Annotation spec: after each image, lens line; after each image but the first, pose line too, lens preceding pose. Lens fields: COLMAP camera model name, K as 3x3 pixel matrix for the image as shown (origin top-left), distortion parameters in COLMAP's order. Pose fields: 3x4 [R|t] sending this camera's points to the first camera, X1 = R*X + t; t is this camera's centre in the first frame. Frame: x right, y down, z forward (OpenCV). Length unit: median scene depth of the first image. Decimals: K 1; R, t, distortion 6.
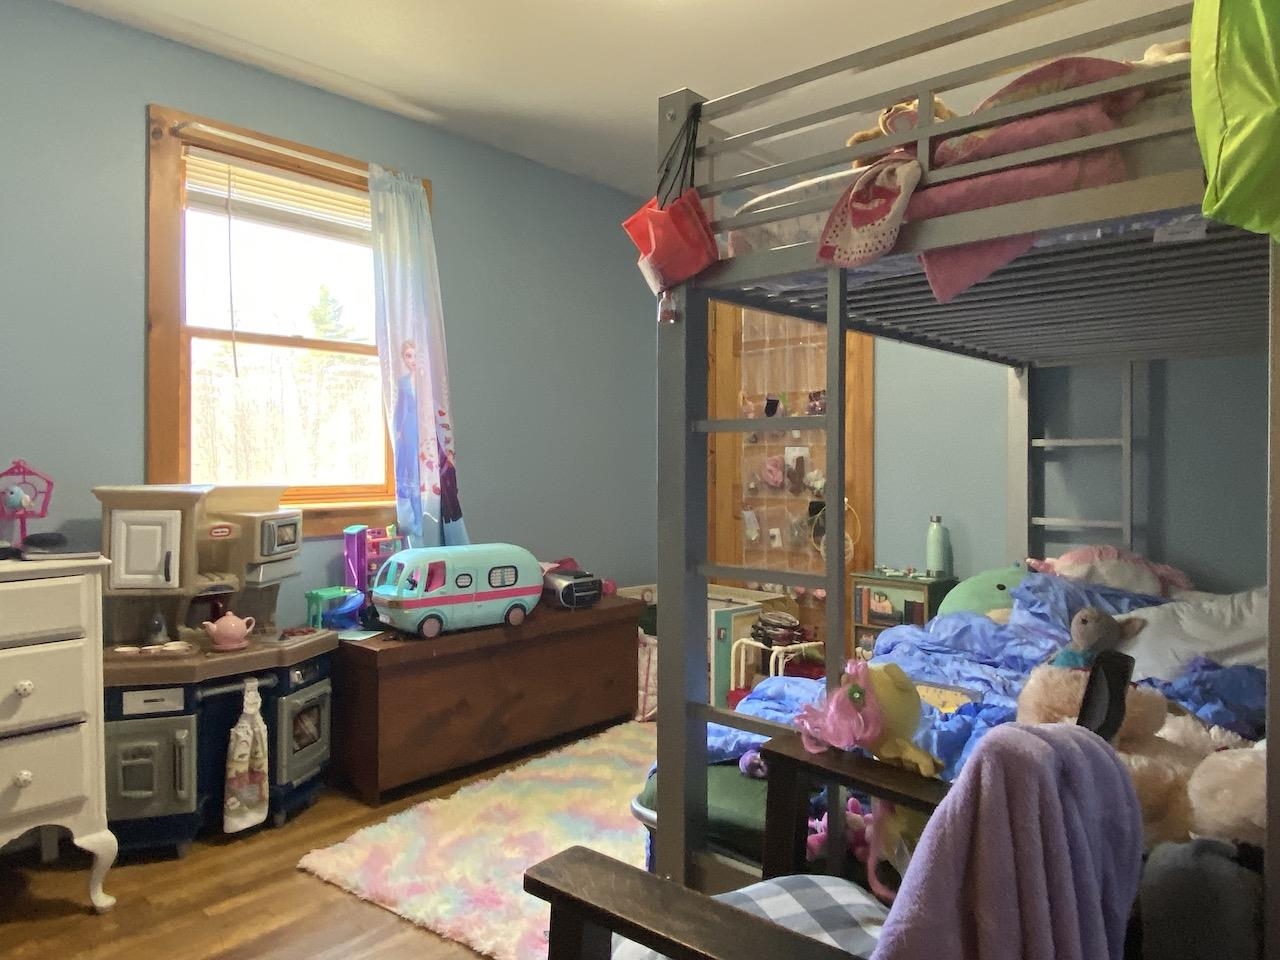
lens RADIAL K [[876.0, 0, 643.1], [0, 876.0, 471.3], [0, 0, 1]] dist [0.038923, -0.032899]
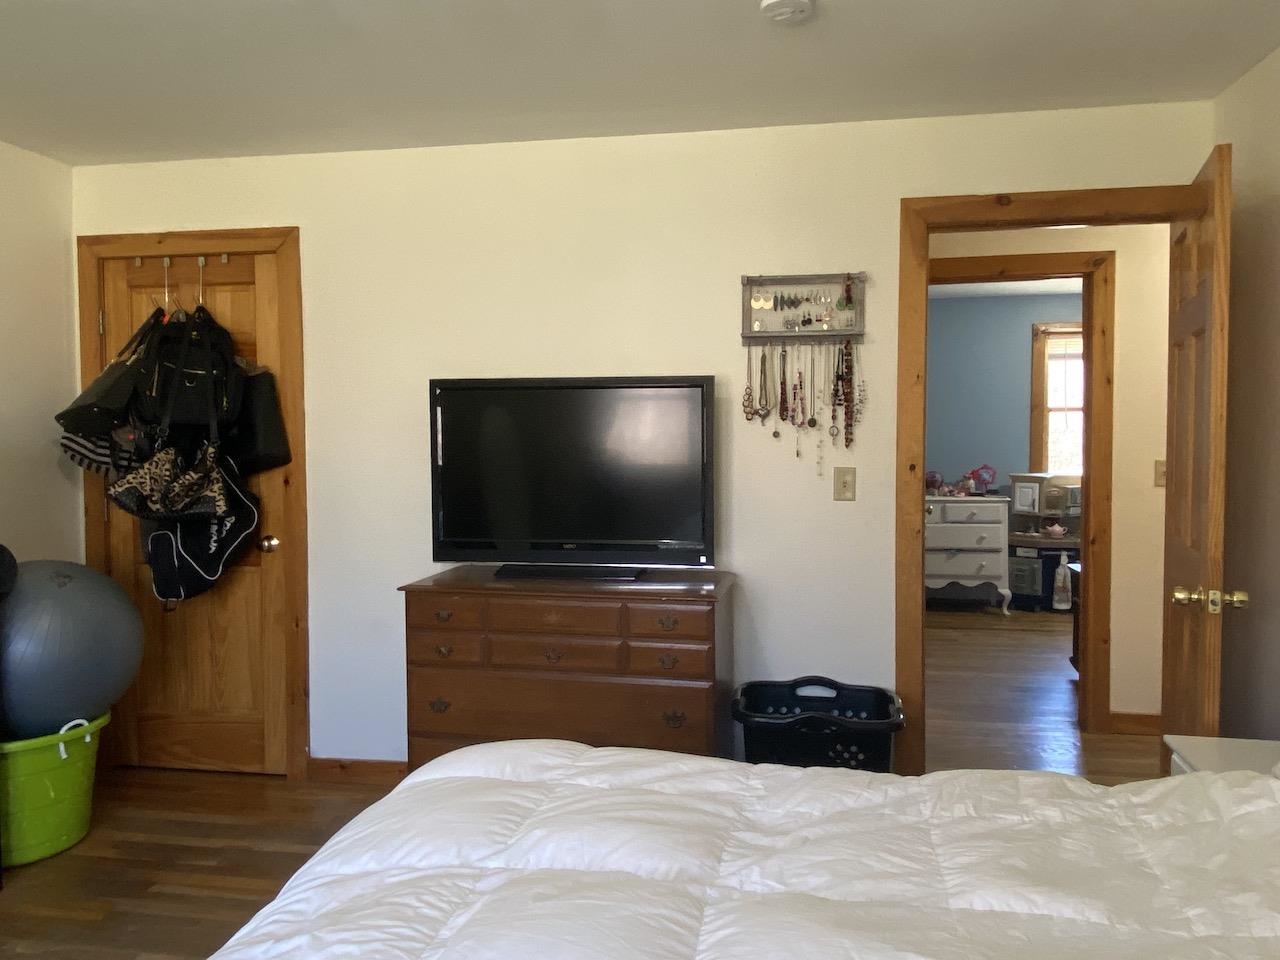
lens RADIAL K [[876.0, 0, 642.4], [0, 876.0, 474.2], [0, 0, 1]] dist [0.038923, -0.032899]
pose [[0.523319, 0.022713, -0.851834, 1.125560], [-0.003916, 0.999698, 0.024250, -0.043202], [0.852128, -0.009355, 0.523250, -1.417824]]
